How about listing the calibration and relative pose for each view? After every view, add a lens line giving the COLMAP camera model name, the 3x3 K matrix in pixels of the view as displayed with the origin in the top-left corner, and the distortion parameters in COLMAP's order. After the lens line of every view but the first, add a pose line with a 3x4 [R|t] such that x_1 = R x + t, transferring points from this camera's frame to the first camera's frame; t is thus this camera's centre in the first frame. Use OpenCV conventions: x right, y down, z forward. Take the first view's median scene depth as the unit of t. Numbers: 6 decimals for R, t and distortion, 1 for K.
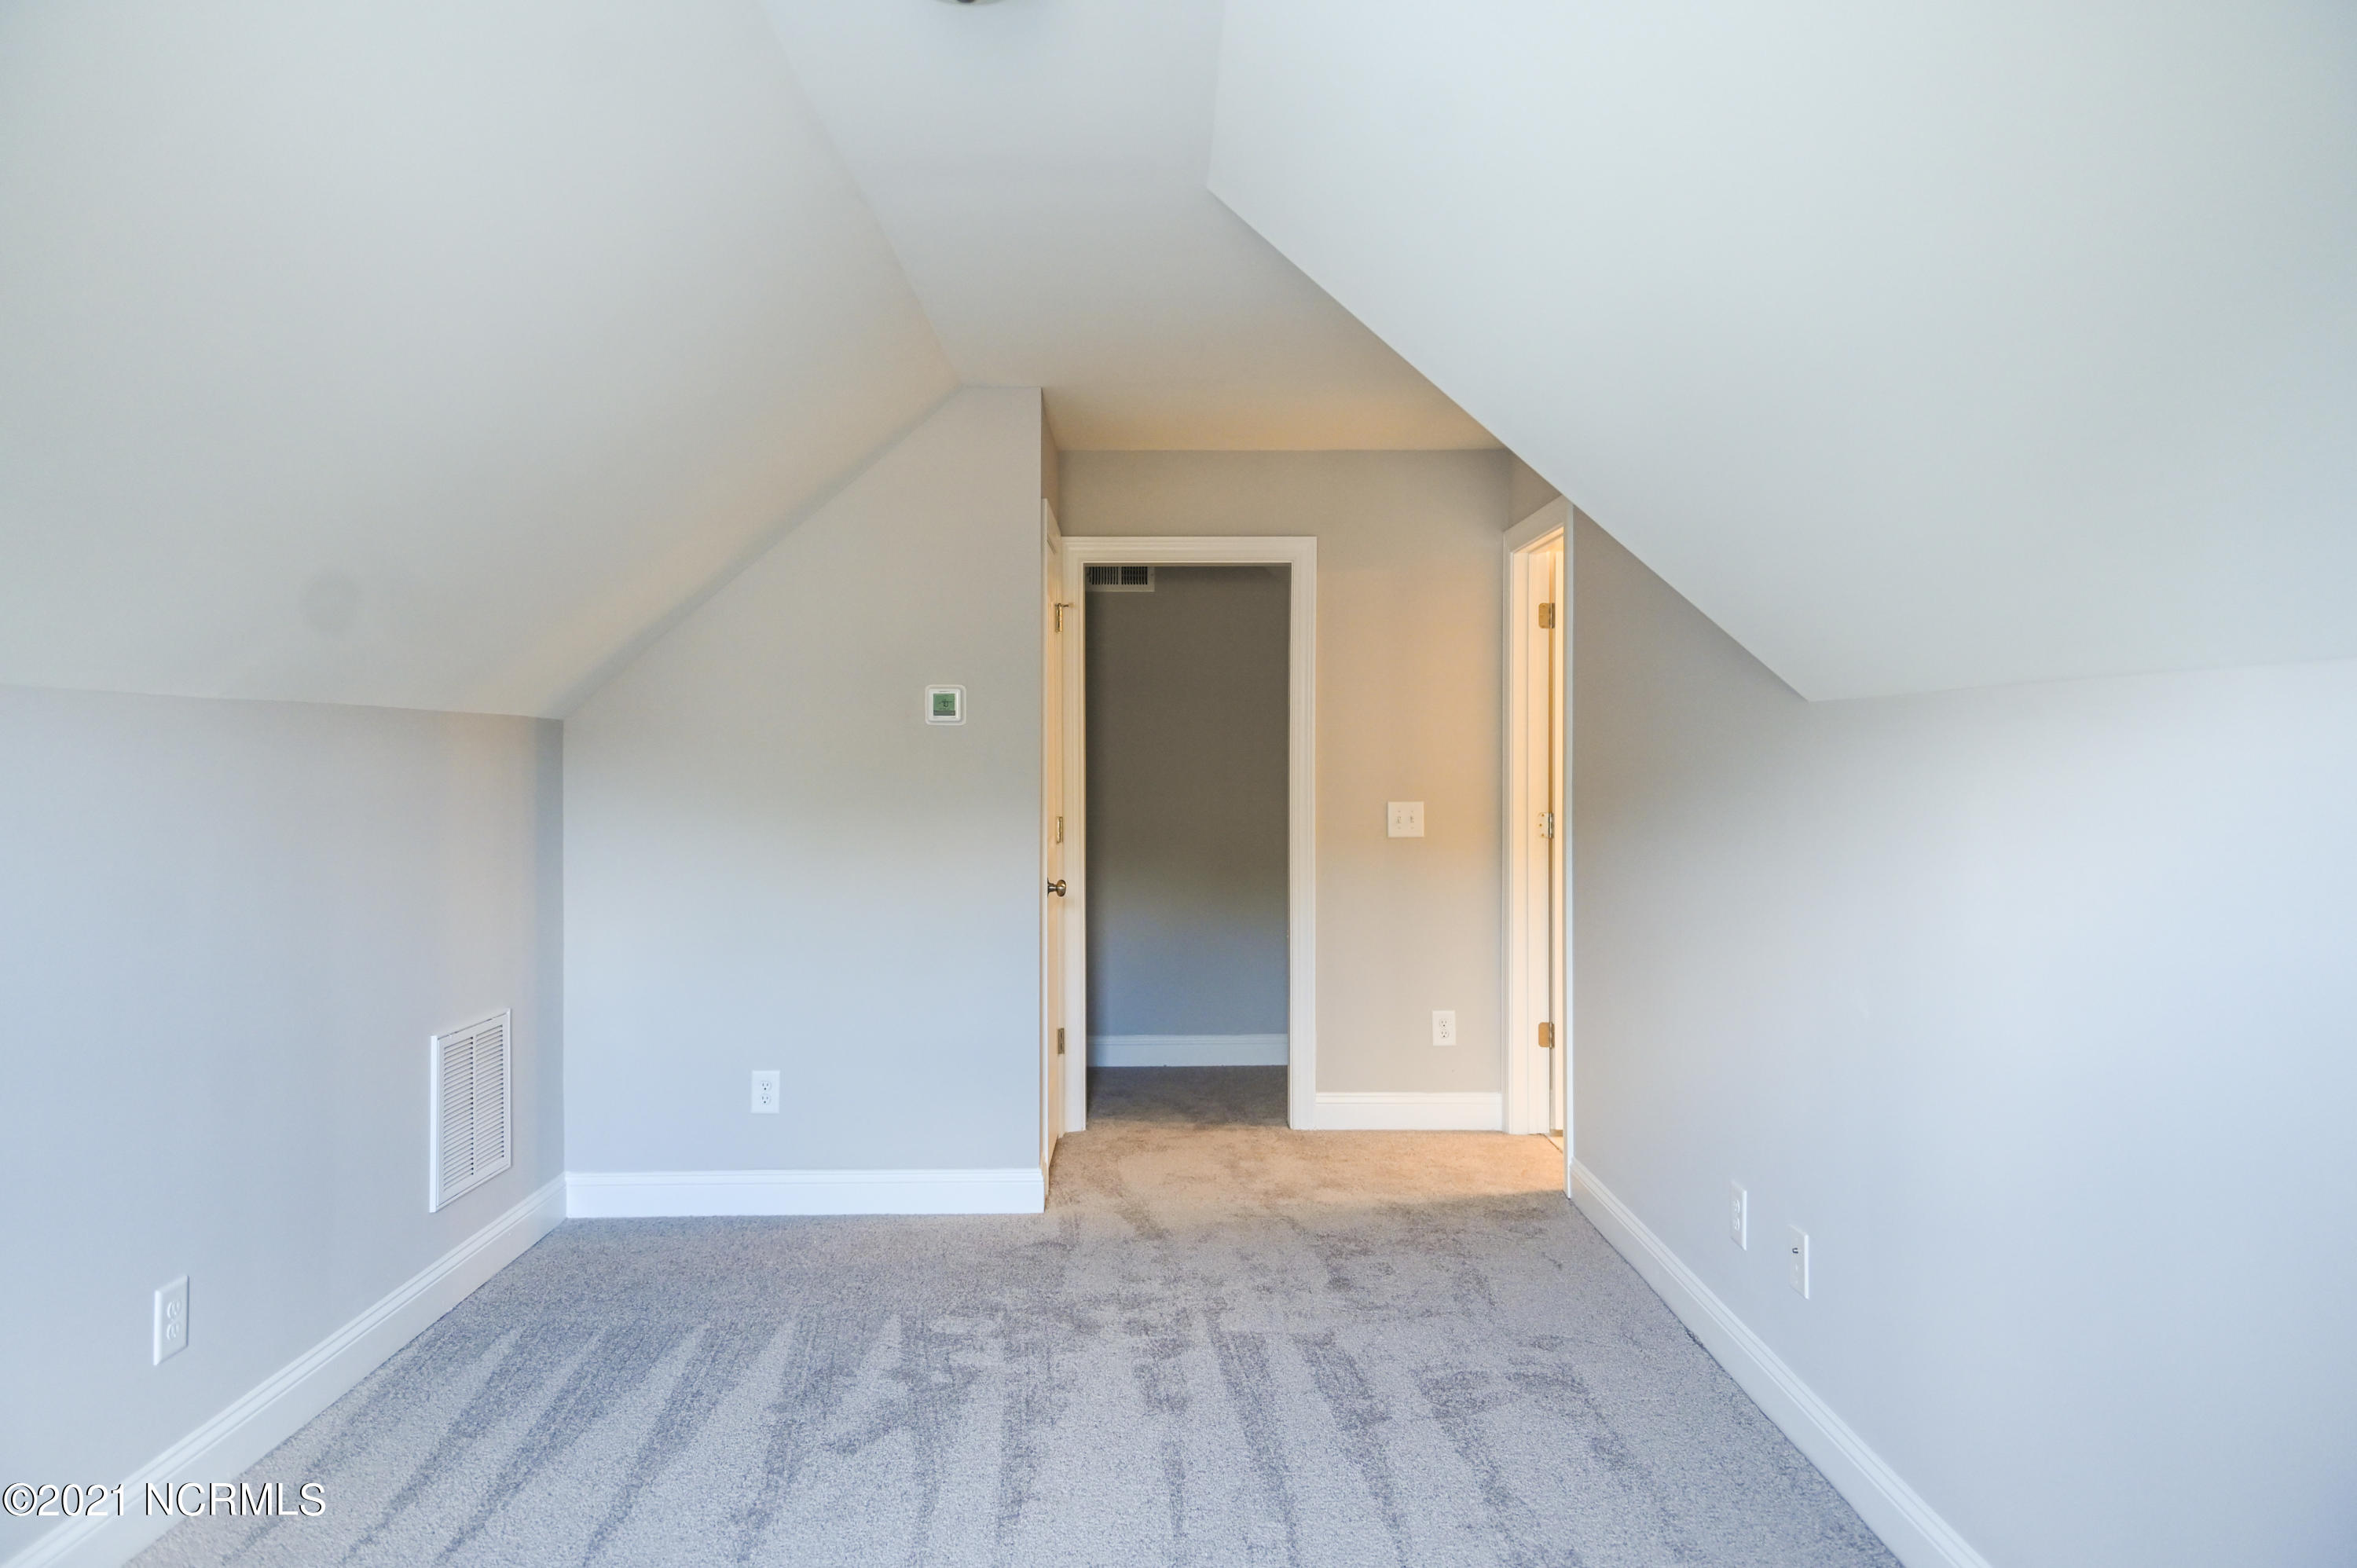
lens RADIAL K [[1592.7, 0, 1185.8], [0, 1592.7, 774.8], [0, 0, 1]] dist [0.055377, -0.002535]
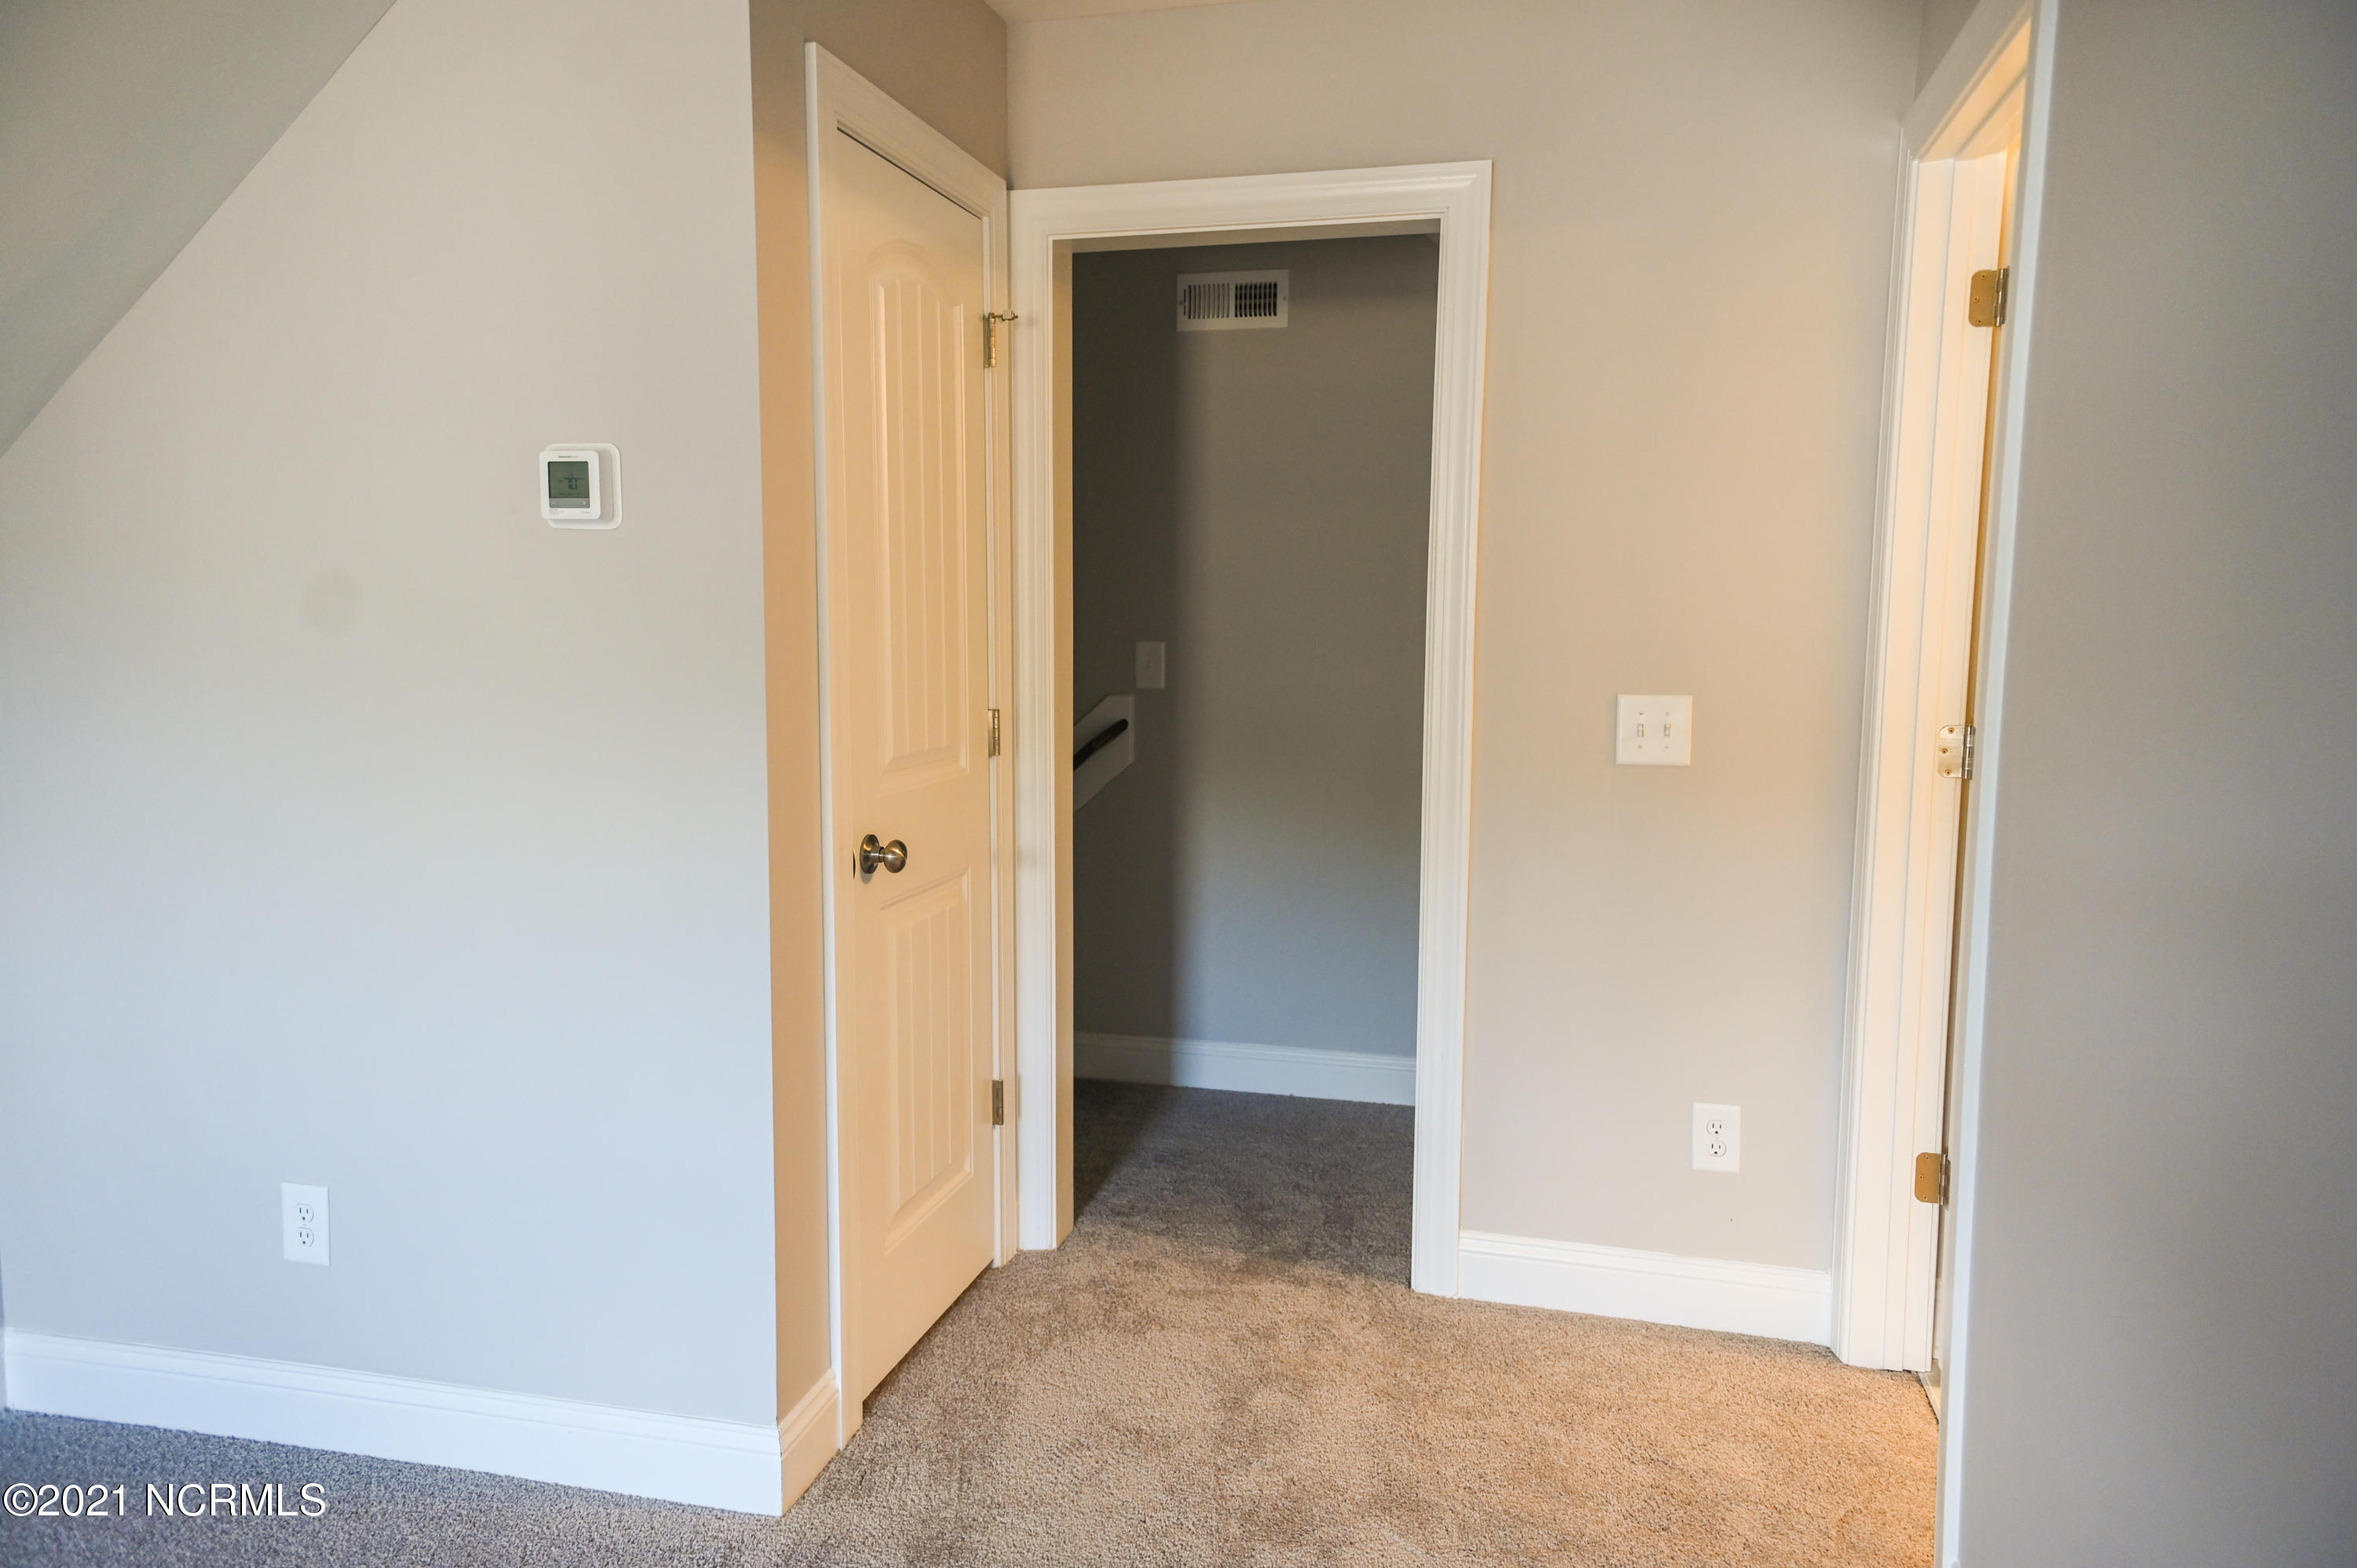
lens RADIAL K [[1592.7, 0, 1185.8], [0, 1592.7, 774.8], [0, 0, 1]] dist [0.055377, -0.002535]
pose [[0.965074, 0.037230, -0.259320, 0.127275], [-0.012387, 0.995228, 0.096785, -0.005271], [0.261686, -0.090192, 0.960930, 0.471411]]
